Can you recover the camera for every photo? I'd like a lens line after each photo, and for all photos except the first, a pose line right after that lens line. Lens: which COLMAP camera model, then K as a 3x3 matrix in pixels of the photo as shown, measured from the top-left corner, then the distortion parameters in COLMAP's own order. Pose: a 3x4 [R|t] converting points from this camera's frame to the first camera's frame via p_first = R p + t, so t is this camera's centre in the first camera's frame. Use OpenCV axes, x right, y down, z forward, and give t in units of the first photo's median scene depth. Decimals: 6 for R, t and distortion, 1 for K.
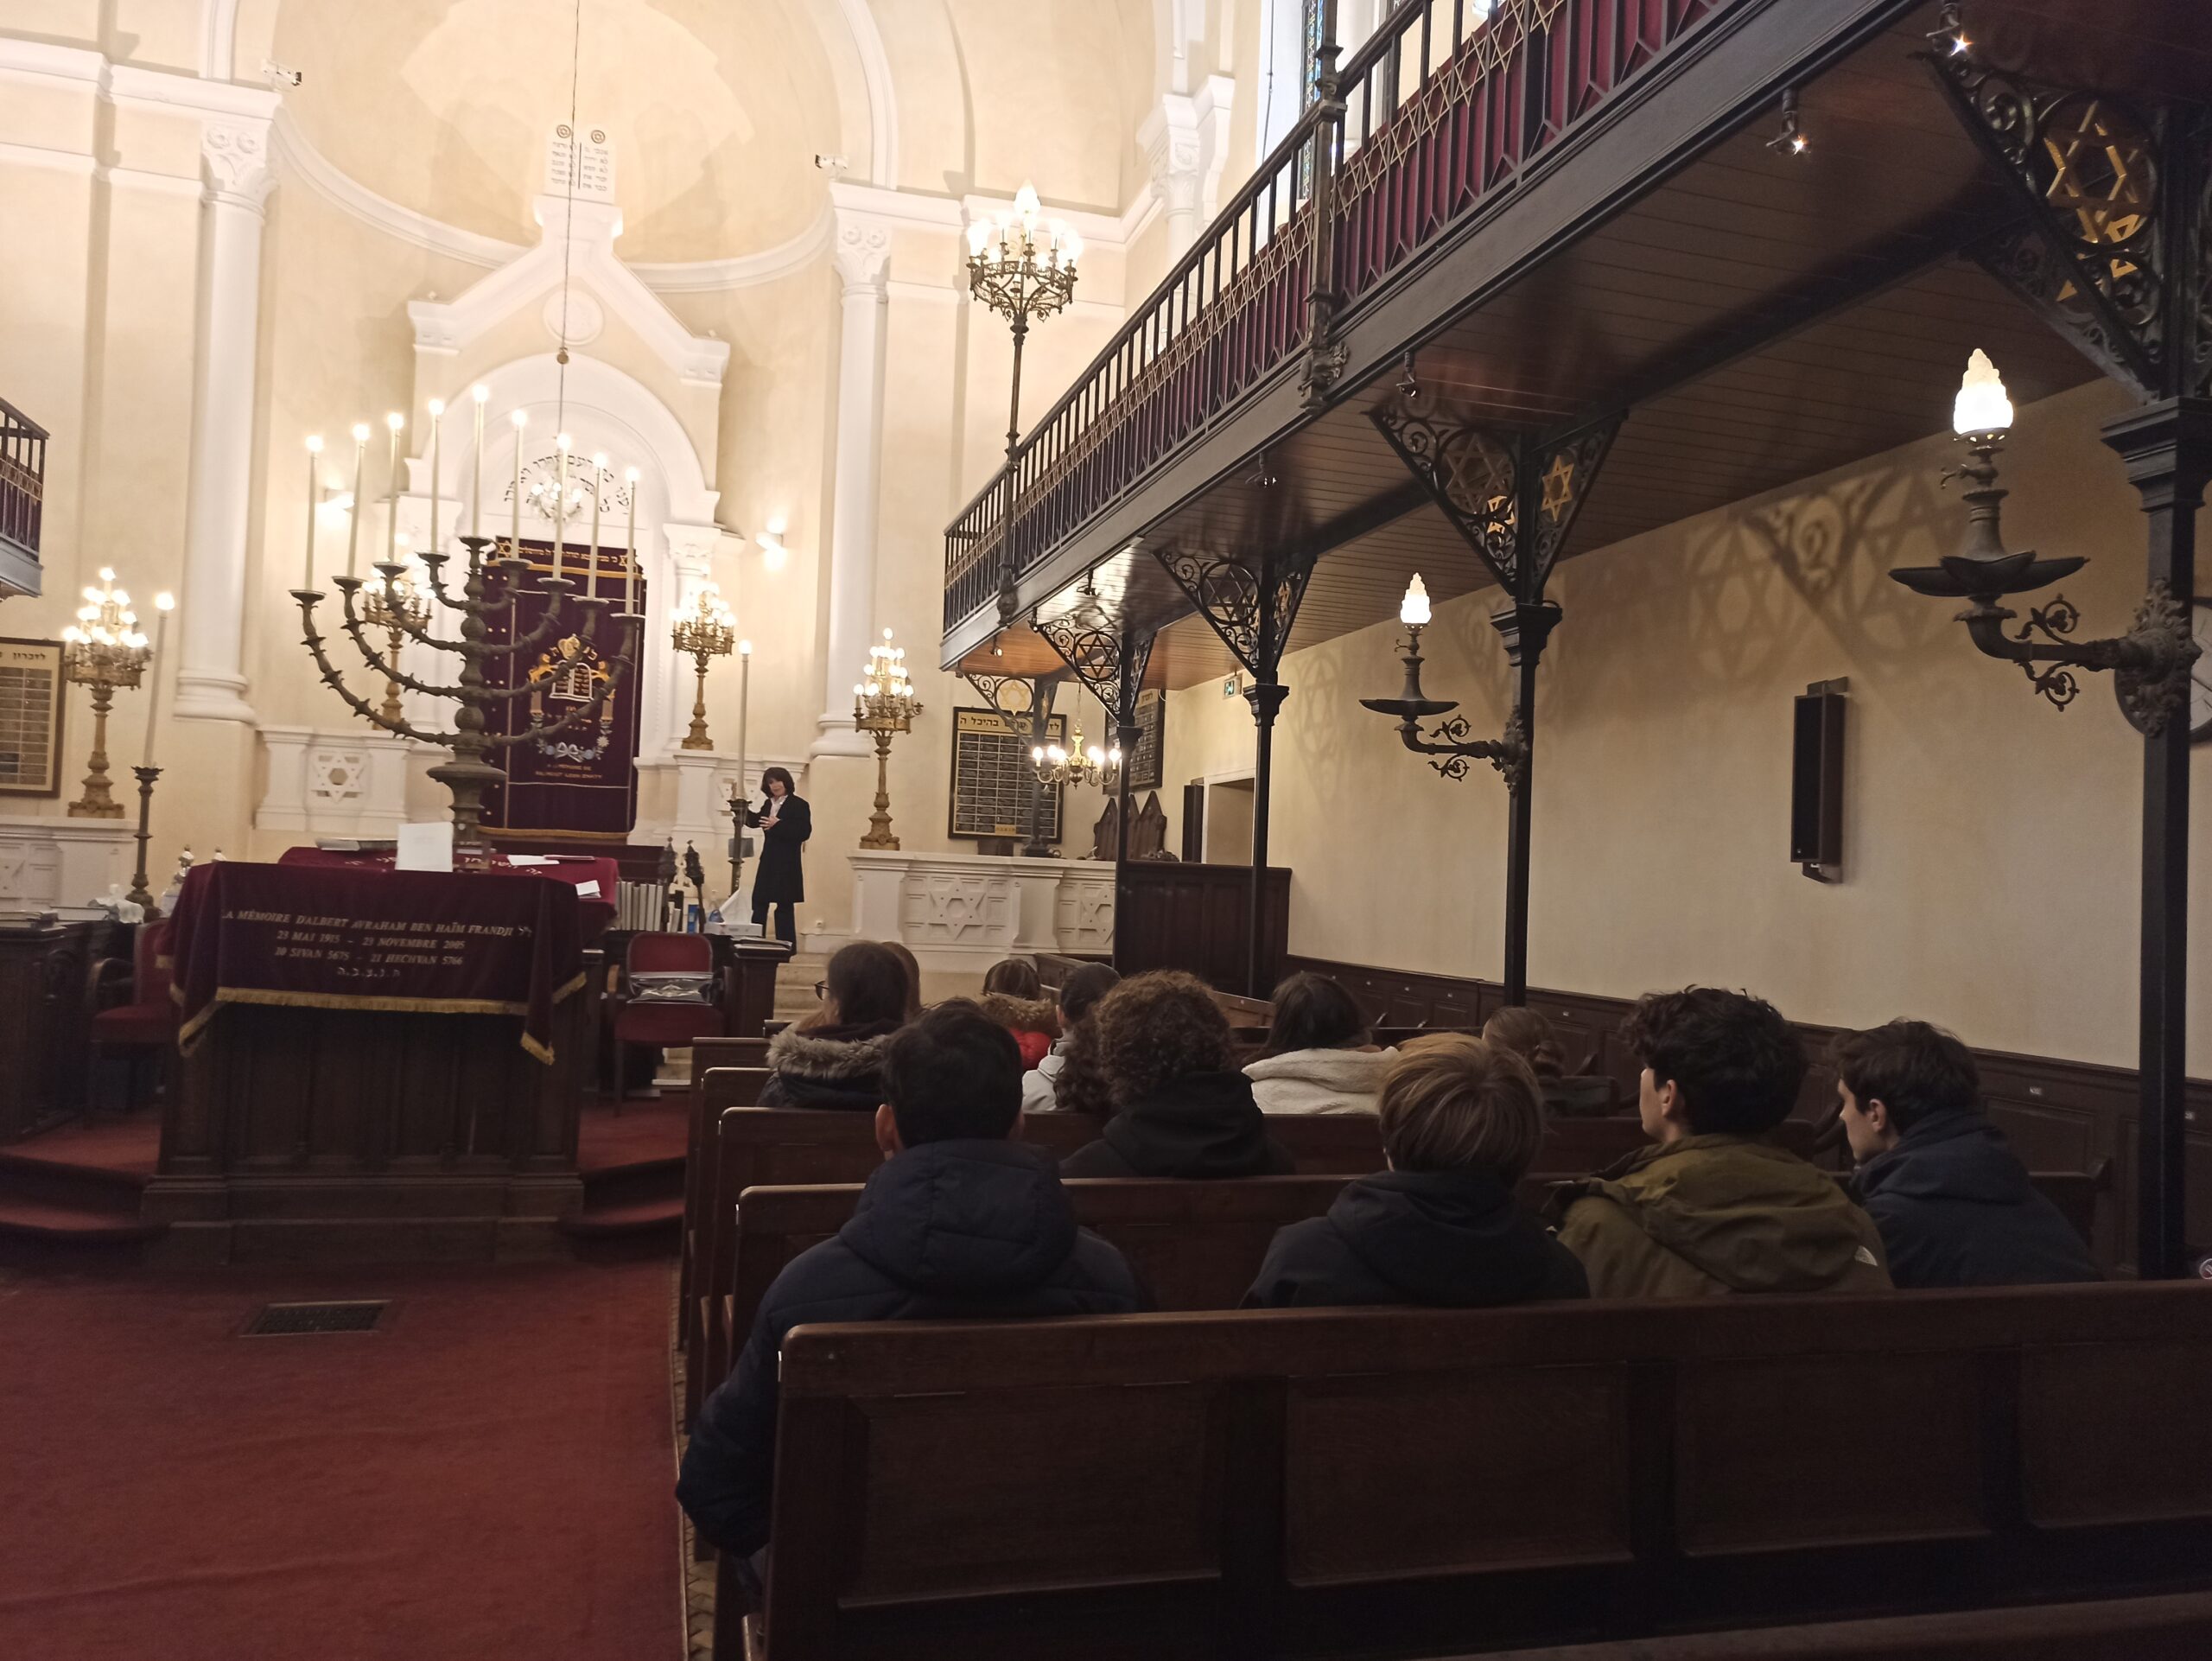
lens RADIAL K [[1627.2, 0, 1114.0], [0, 1627.2, 829.9], [0, 0, 1]] dist [0.047320, -0.028303]
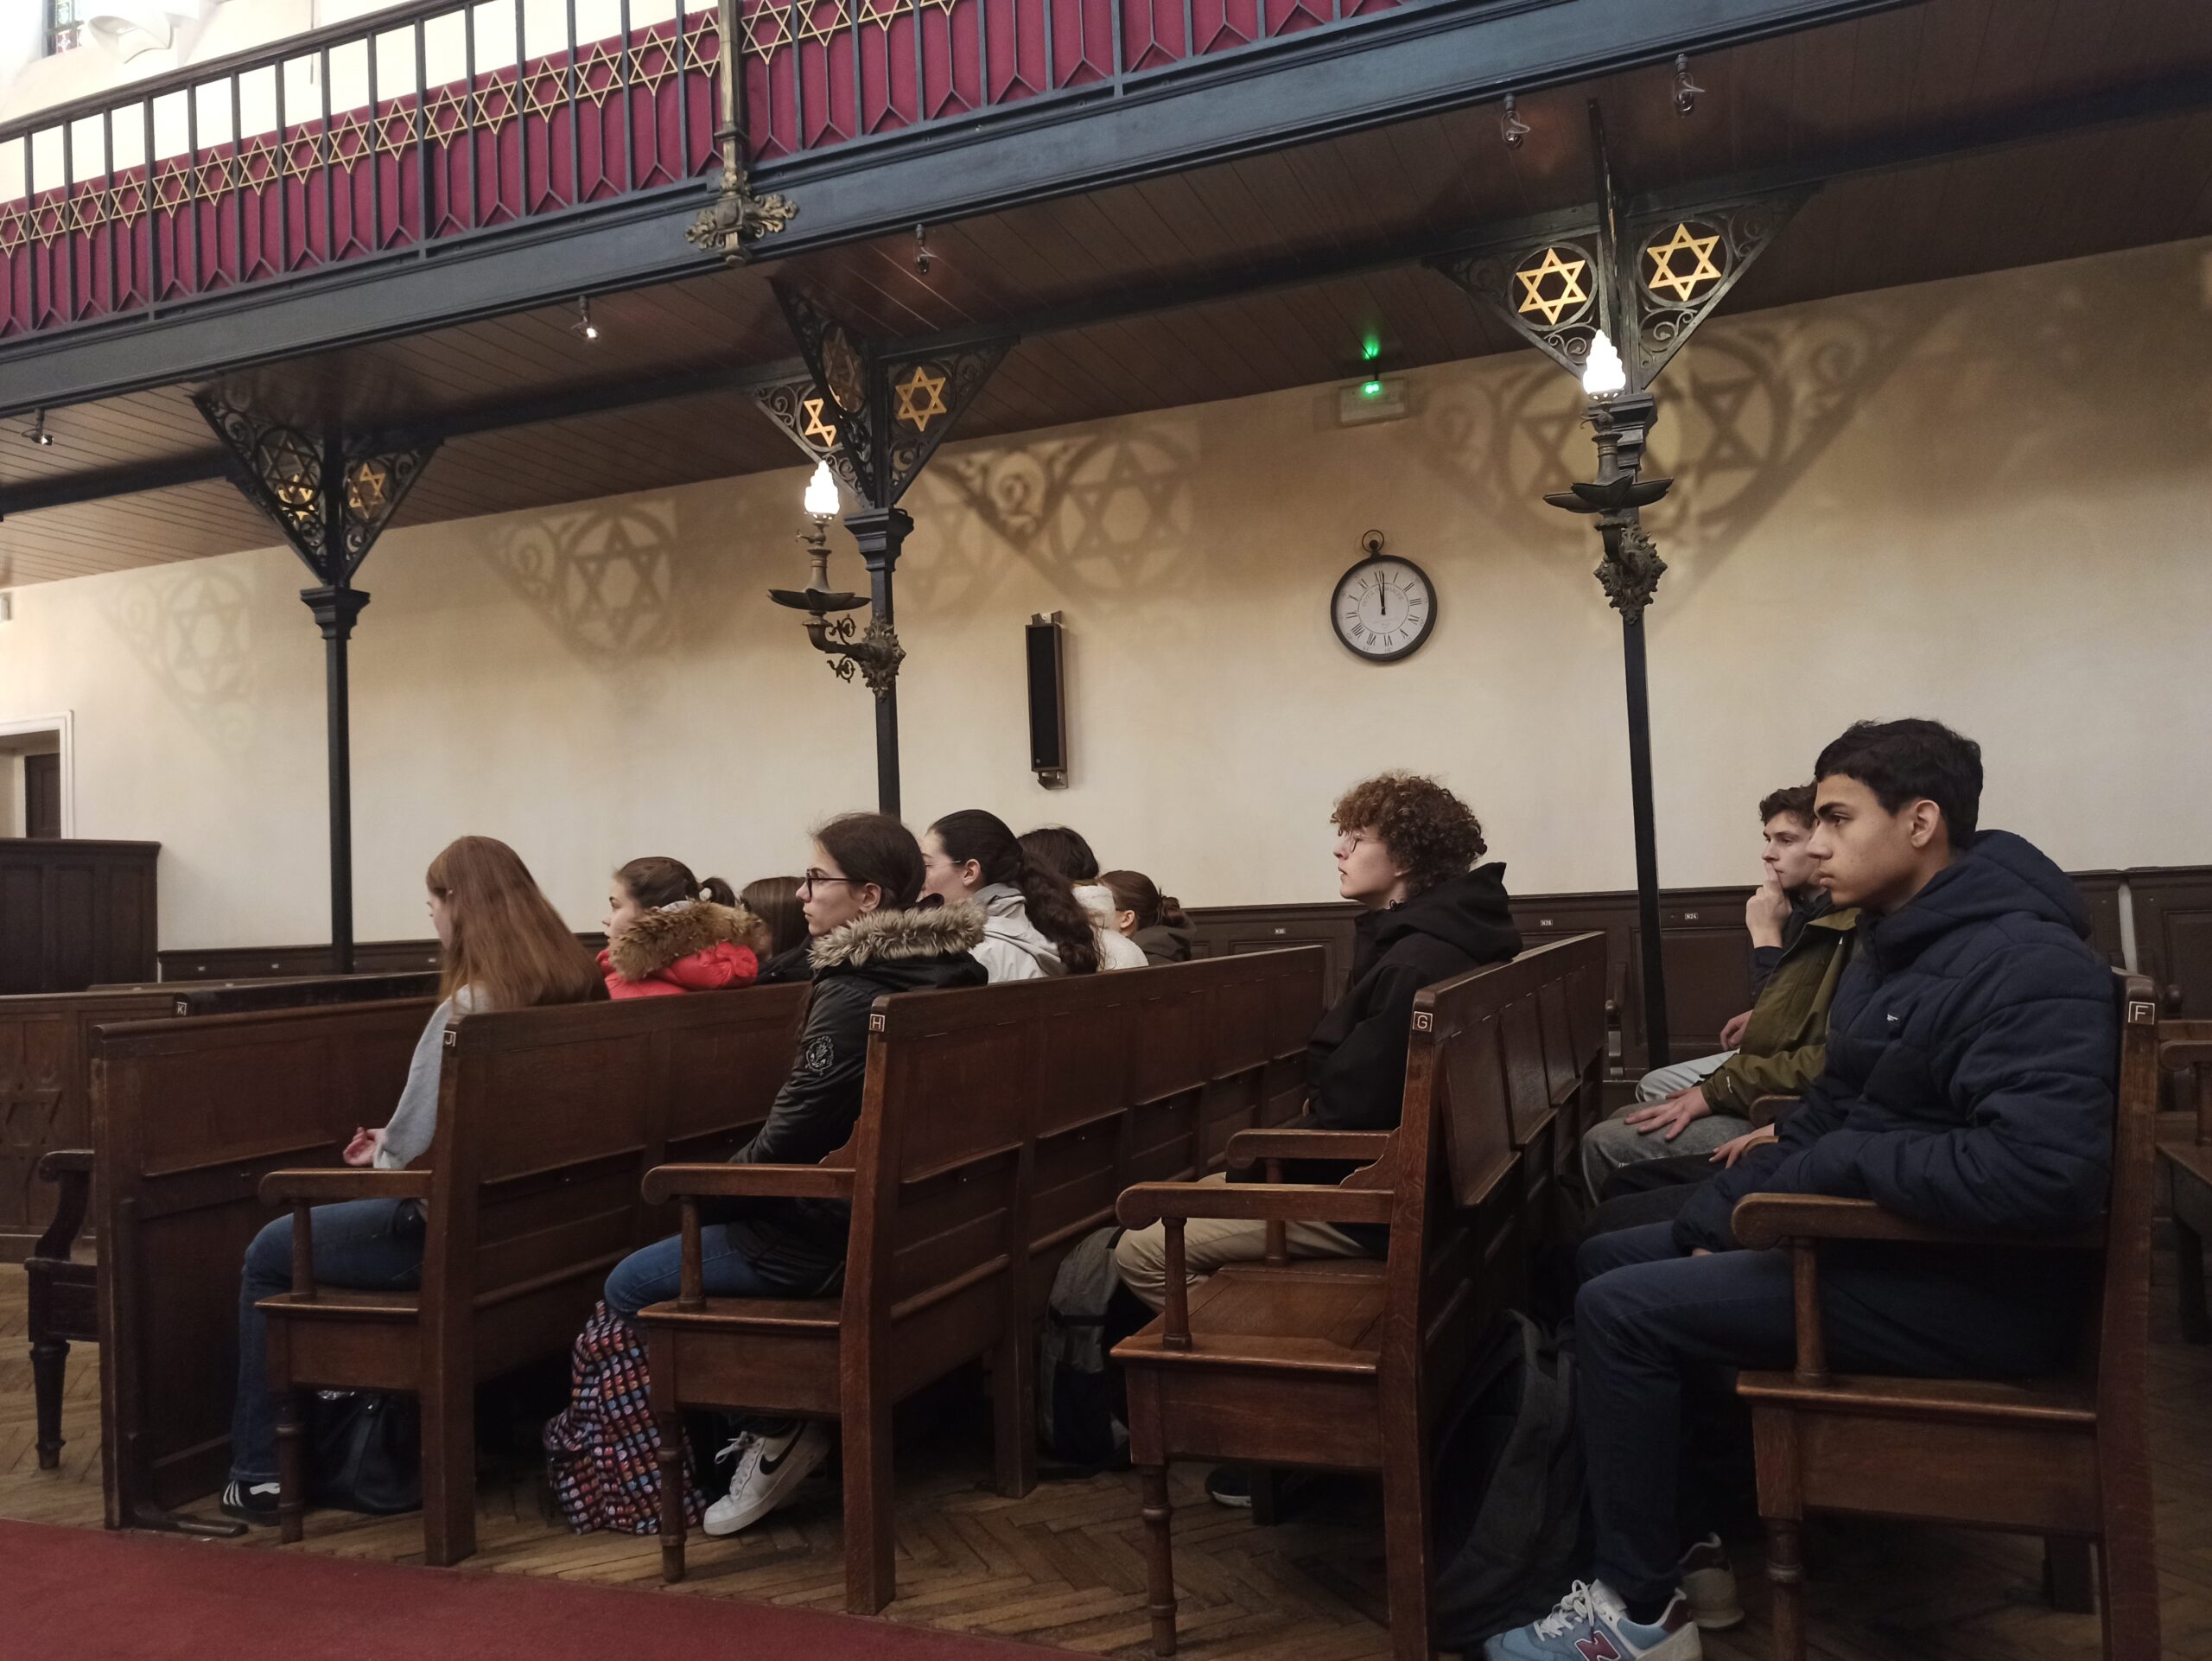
lens RADIAL K [[1627.2, 0, 1115.3], [0, 1627.2, 835.6], [0, 0, 1]] dist [0.047320, -0.028303]
pose [[0.609727, -0.030695, 0.792017, -0.207045], [0.036475, 0.999278, 0.010647, 0.025318], [-0.791772, 0.022397, 0.610407, 0.124652]]
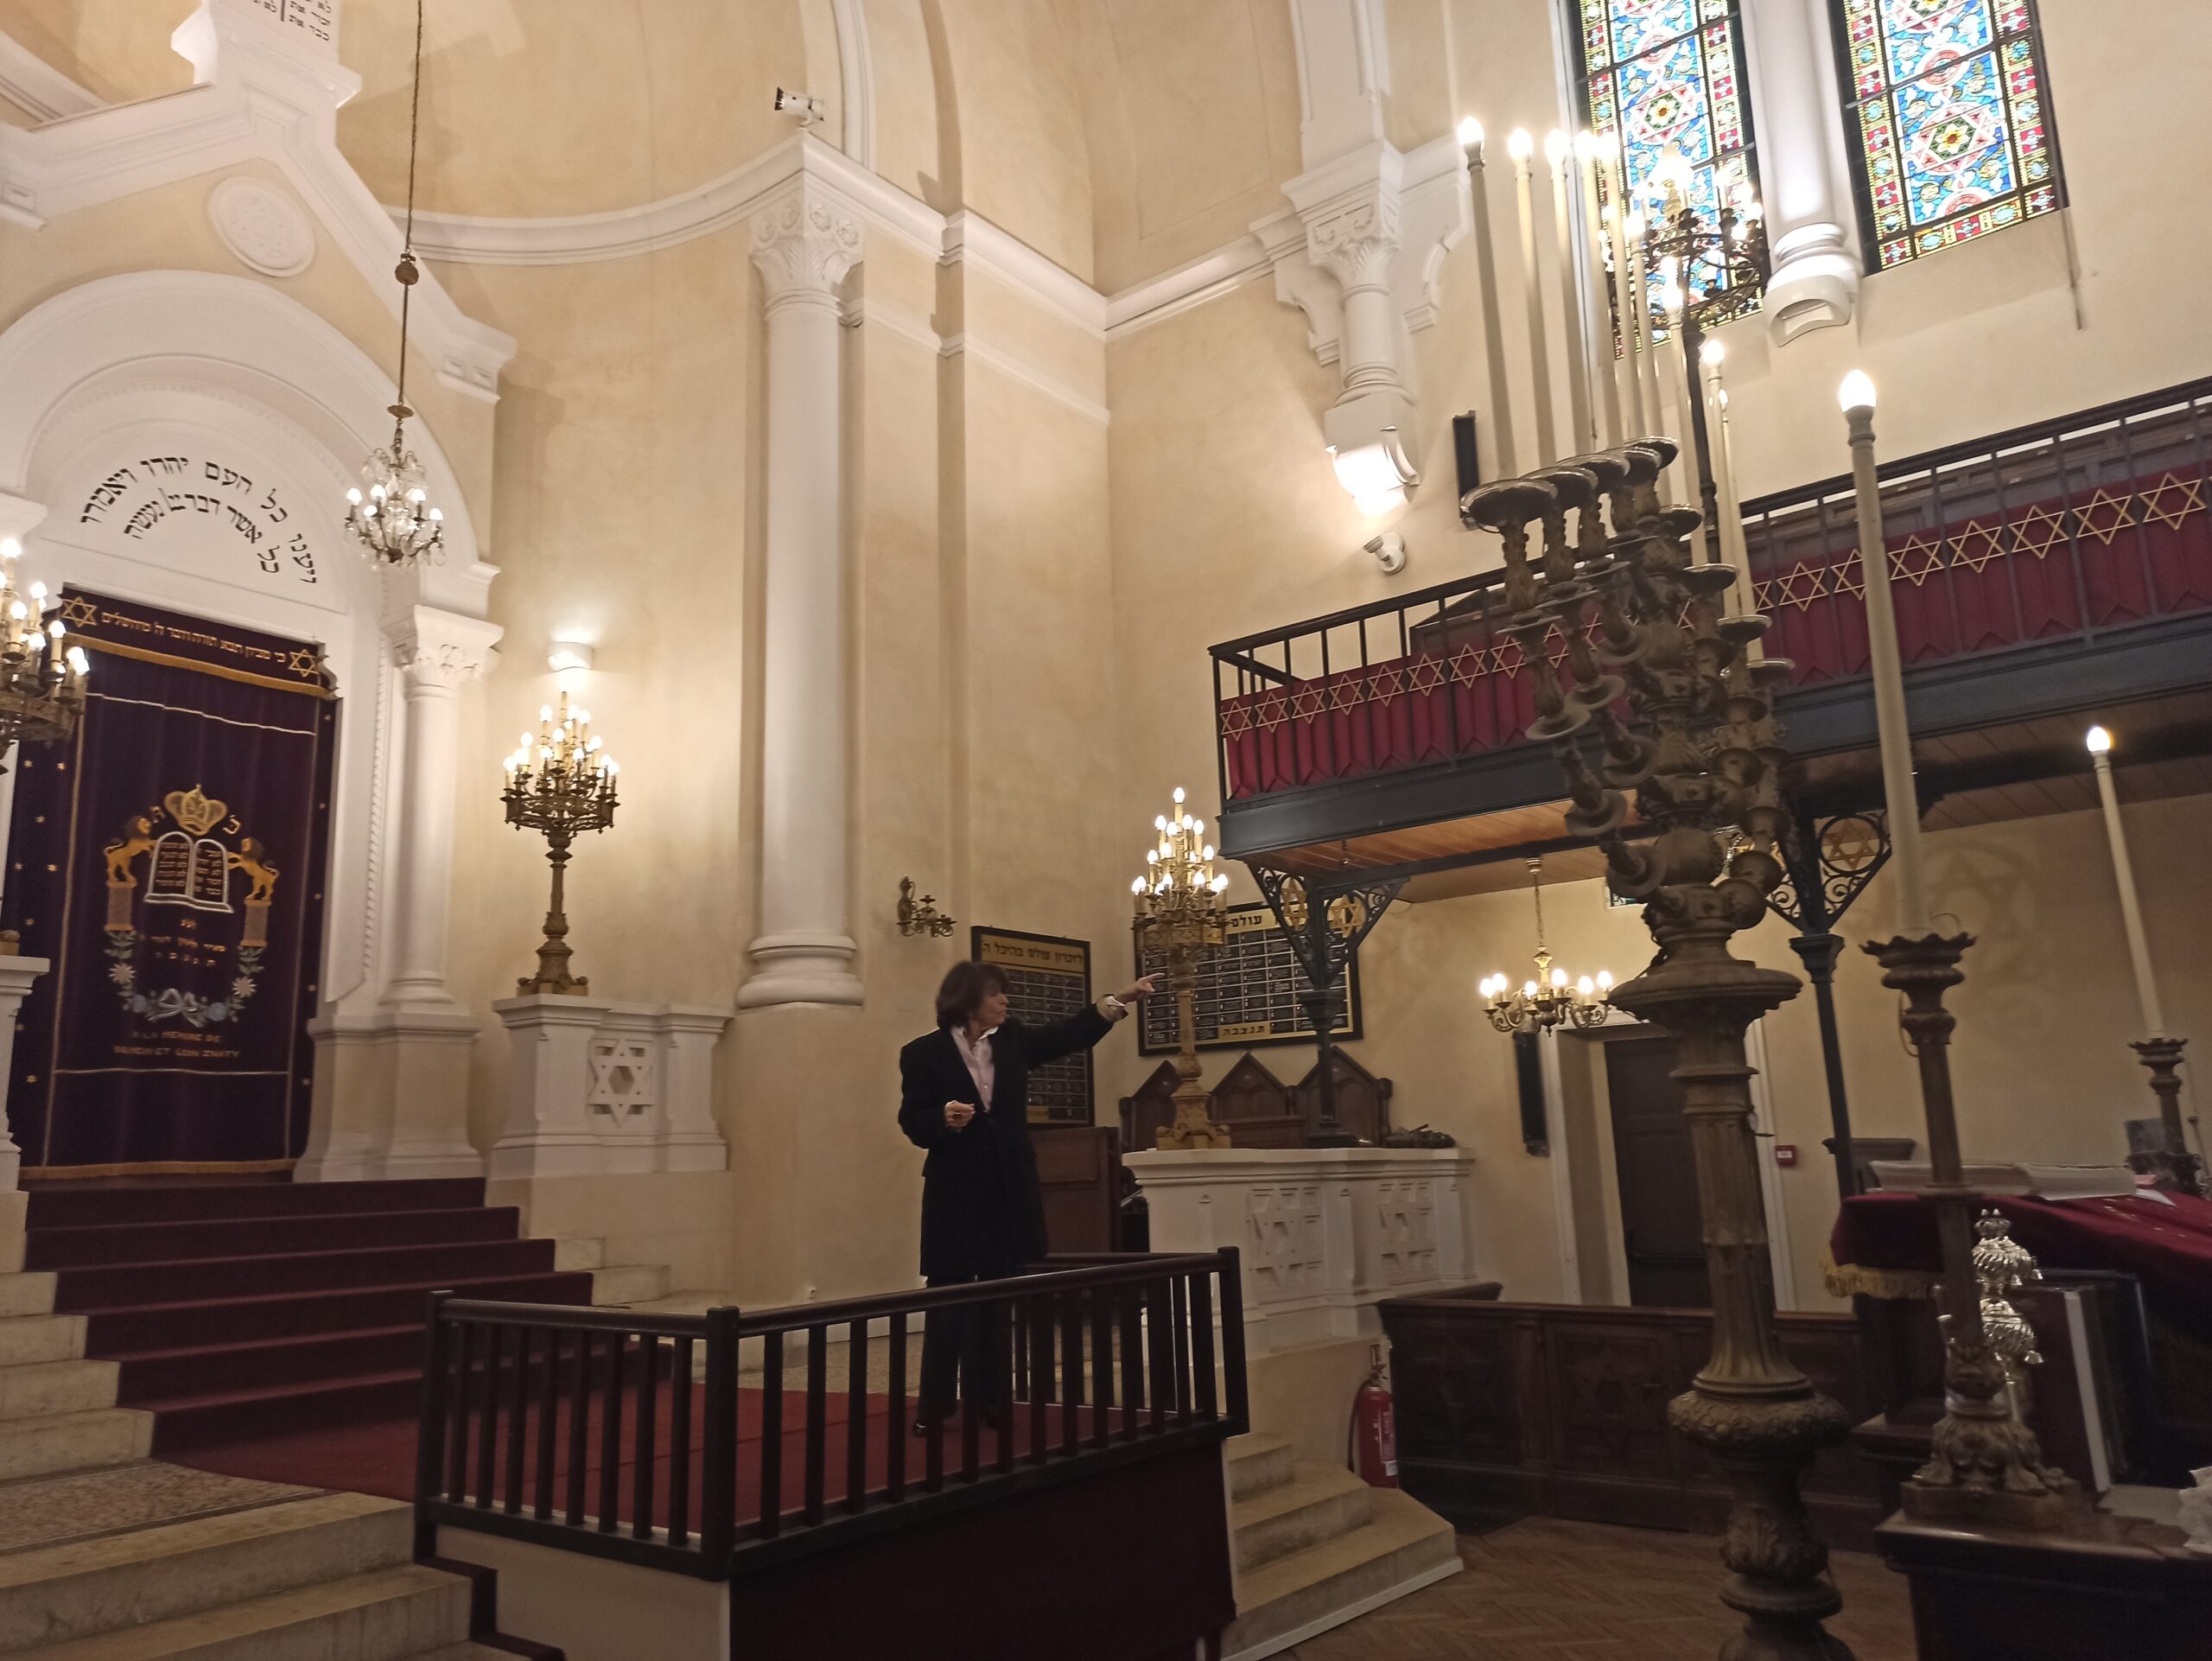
lens RADIAL K [[1627.2, 0, 1130.0], [0, 1627.2, 830.2], [0, 0, 1]] dist [0.047320, -0.028303]
pose [[0.805704, 0.056205, 0.589645, -0.520309], [0.044288, 0.986985, -0.154595, -0.011967], [-0.590660, 0.150672, 0.792729, 0.521726]]
